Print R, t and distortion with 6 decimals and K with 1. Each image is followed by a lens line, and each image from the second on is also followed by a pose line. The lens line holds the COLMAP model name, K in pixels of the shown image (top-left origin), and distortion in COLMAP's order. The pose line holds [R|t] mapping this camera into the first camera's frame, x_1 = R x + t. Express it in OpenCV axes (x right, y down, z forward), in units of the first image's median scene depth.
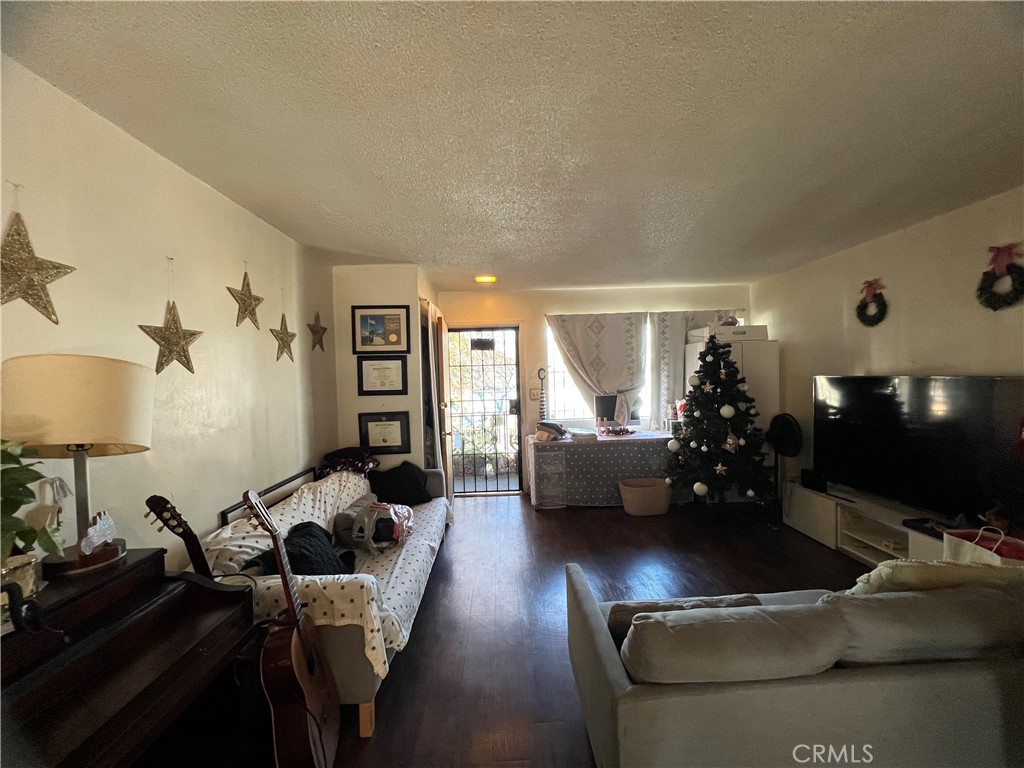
lens RADIAL K [[411.6, 0, 512.7], [0, 411.6, 385.3], [0, 0, 1]] dist [0.000107, 0.000323]
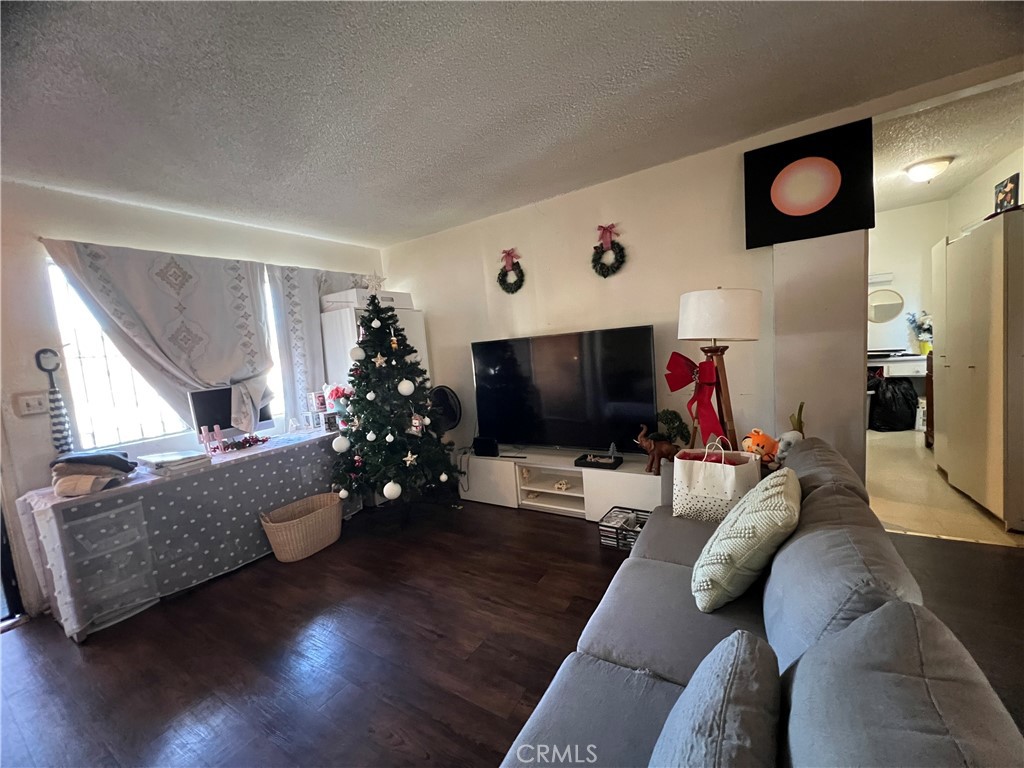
lens RADIAL K [[411.6, 0, 514.9], [0, 411.6, 382.5], [0, 0, 1]] dist [0.000107, 0.000323]
pose [[0.559374, -0.094316, 0.823532, -0.029114], [0.091731, 0.994447, 0.051583, 0.028940], [-0.823824, 0.046689, 0.564919, 0.337739]]
